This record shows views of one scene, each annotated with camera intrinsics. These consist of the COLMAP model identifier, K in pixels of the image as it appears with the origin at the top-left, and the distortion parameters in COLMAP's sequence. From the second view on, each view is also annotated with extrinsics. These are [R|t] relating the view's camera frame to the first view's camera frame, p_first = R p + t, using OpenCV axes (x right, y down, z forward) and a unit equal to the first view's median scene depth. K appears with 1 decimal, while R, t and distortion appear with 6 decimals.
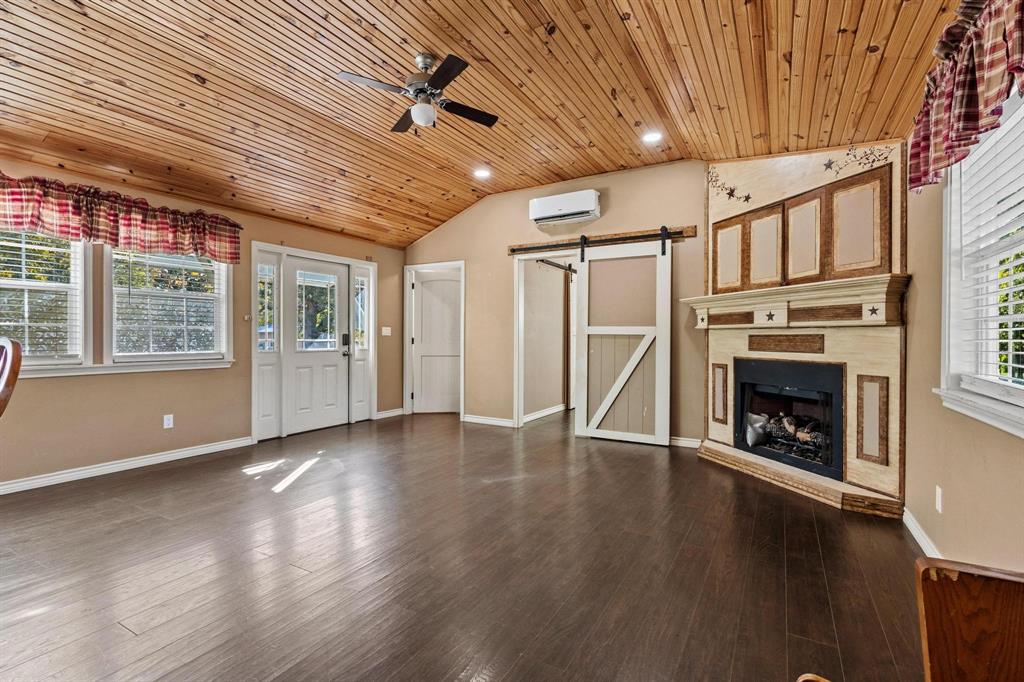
lens RADIAL K [[469.4, 0, 514.4], [0, 469.4, 335.1], [0, 0, 1]] dist [0.003149, 0.001358]
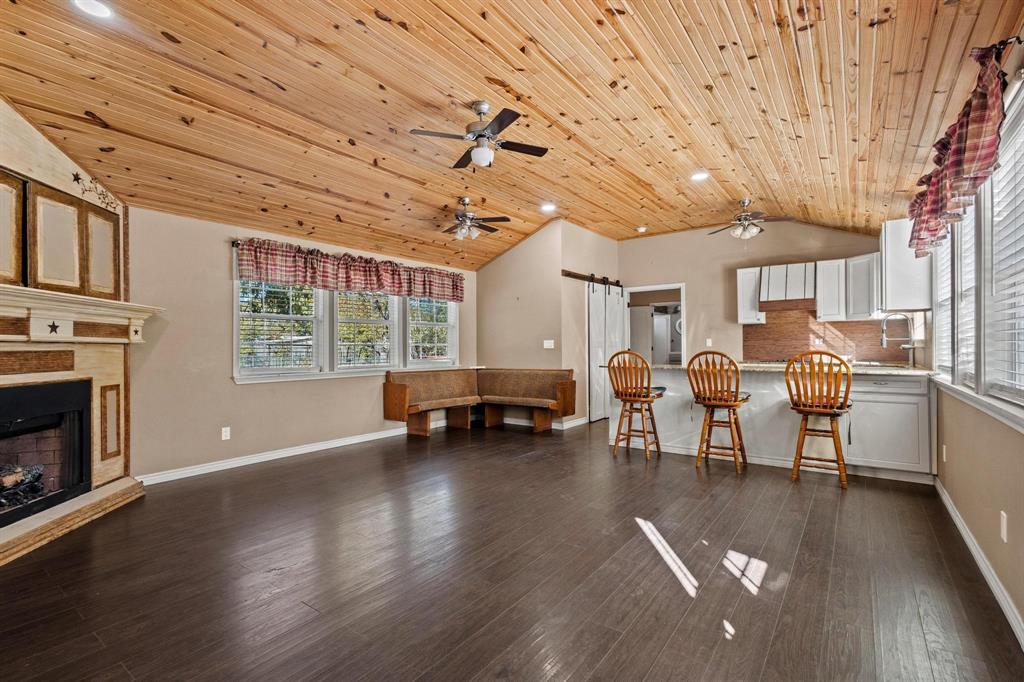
lens RADIAL K [[469.4, 0, 514.7], [0, 469.4, 342.7], [0, 0, 1]] dist [0.003149, 0.001358]
pose [[-0.993080, 0.003421, 0.117389, -0.269782], [0.001898, 0.999913, -0.013089, -0.002218], [-0.117423, -0.012776, -0.993000, 1.422094]]
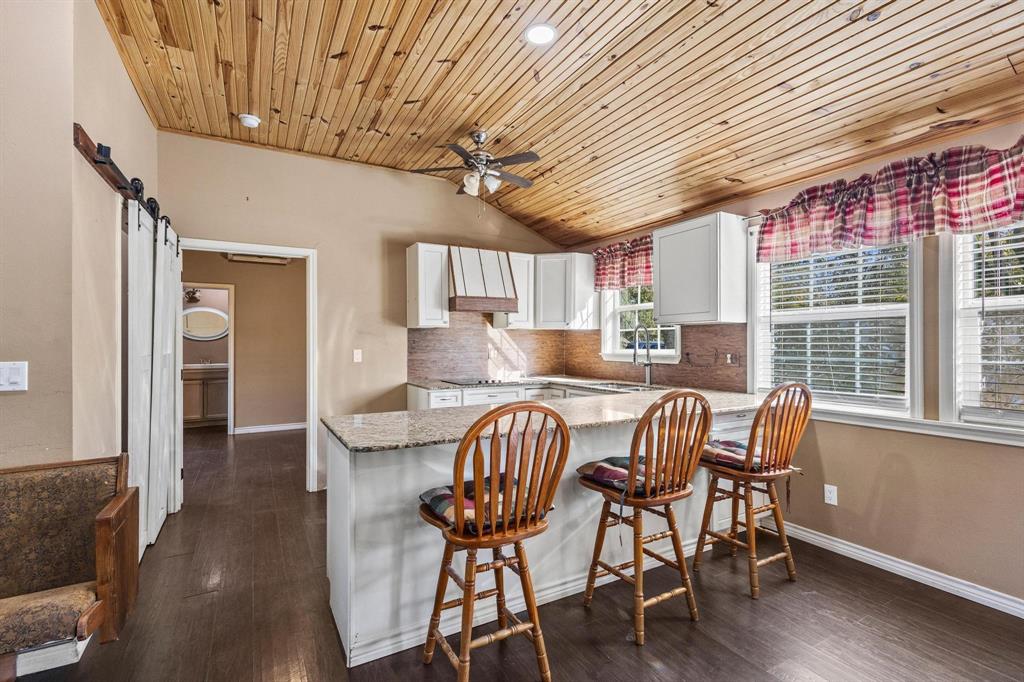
lens RADIAL K [[469.4, 0, 510.1], [0, 469.4, 343.4], [0, 0, 1]] dist [0.003149, 0.001358]
pose [[-0.522033, -0.000771, -0.852925, -0.084503], [0.006810, 0.999964, -0.005072, -0.040269], [0.852898, -0.008456, -0.522009, 0.545776]]
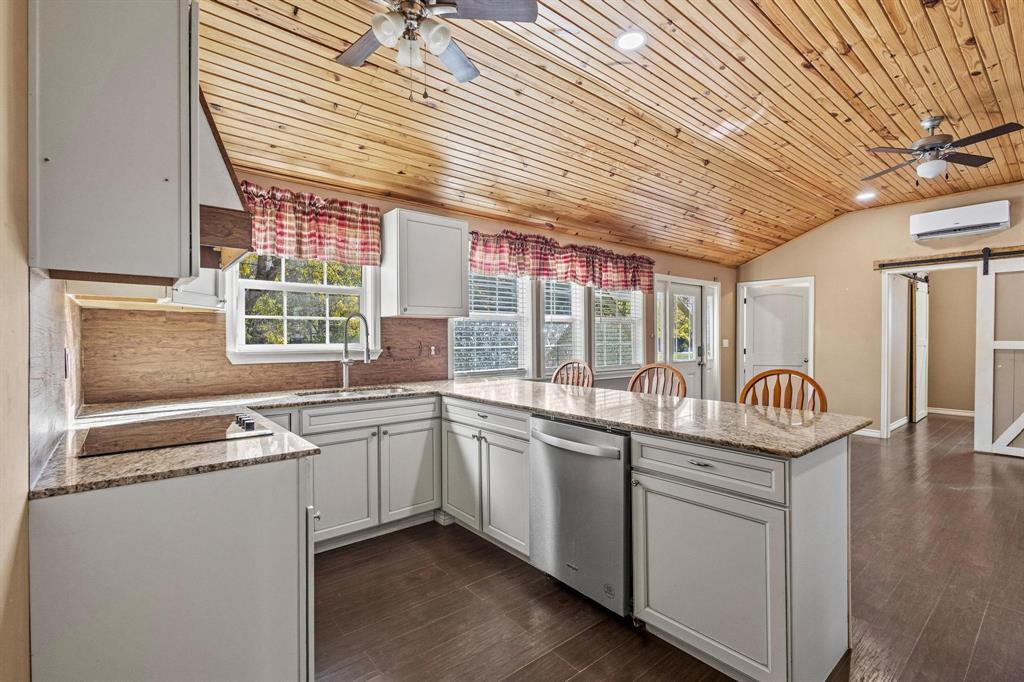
lens RADIAL K [[469.4, 0, 516.5], [0, 469.4, 346.7], [0, 0, 1]] dist [0.003149, 0.001358]
pose [[0.937757, 0.002160, -0.347284, -0.501615], [0.006698, 0.999682, 0.024305, -0.043237], [0.347227, -0.025119, 0.937445, -0.306421]]
